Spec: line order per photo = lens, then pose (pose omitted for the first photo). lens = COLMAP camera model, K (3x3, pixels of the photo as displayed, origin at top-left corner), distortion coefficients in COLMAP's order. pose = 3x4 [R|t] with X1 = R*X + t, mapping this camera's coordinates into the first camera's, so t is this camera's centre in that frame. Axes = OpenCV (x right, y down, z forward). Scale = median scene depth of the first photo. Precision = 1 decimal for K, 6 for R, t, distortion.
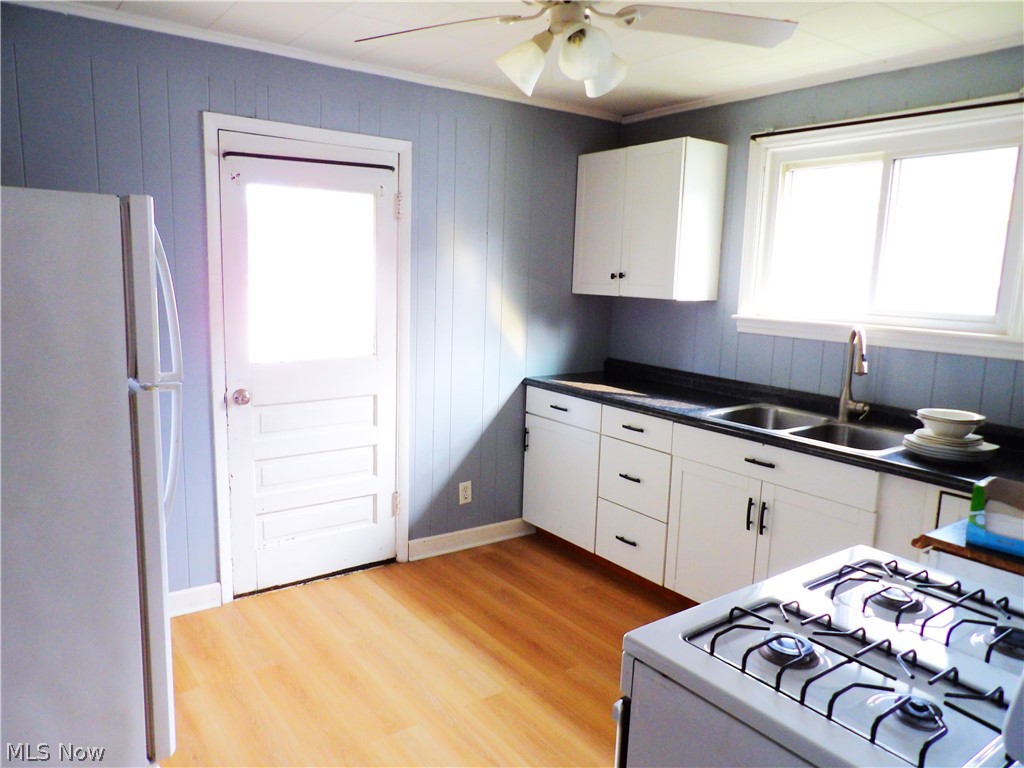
lens RADIAL K [[729.7, 0, 511.1], [0, 729.7, 383.3], [0, 0, 1]] dist [-0.014352, 0.022797]
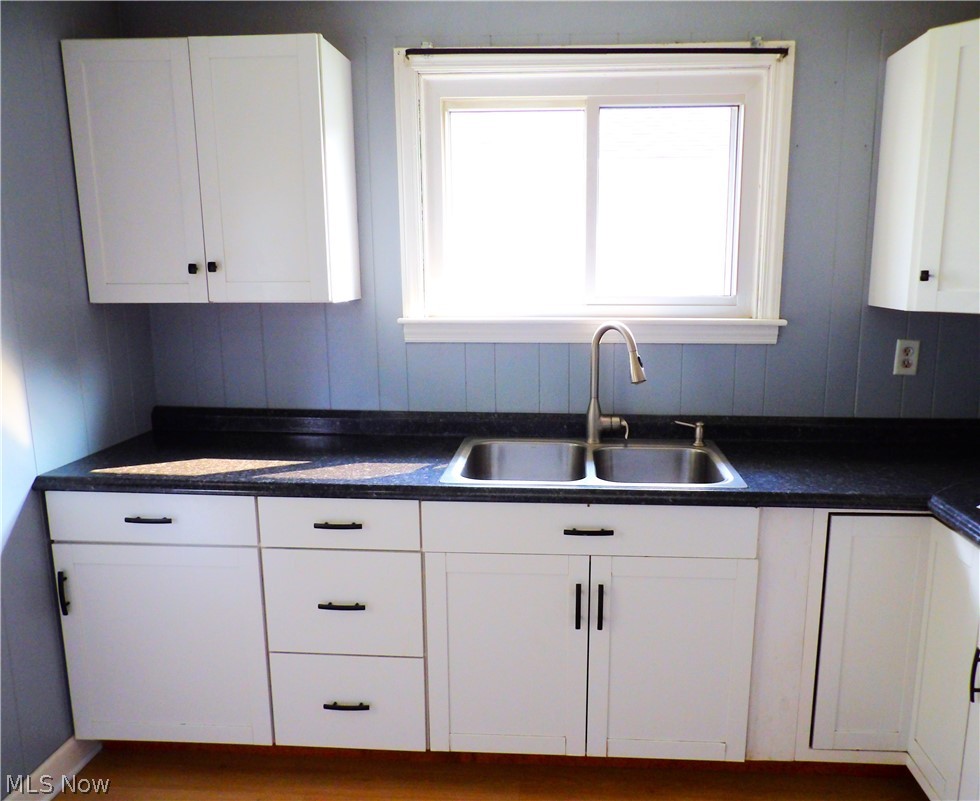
lens RADIAL K [[740.6, 0, 490.8], [0, 740.6, 405.8], [0, 0, 1]] dist [-0.008699, 0.007831]
pose [[0.635404, -0.175102, 0.752064, -0.181486], [0.138701, 0.983990, 0.111914, -0.080835], [-0.759621, 0.033201, 0.649518, 0.494741]]
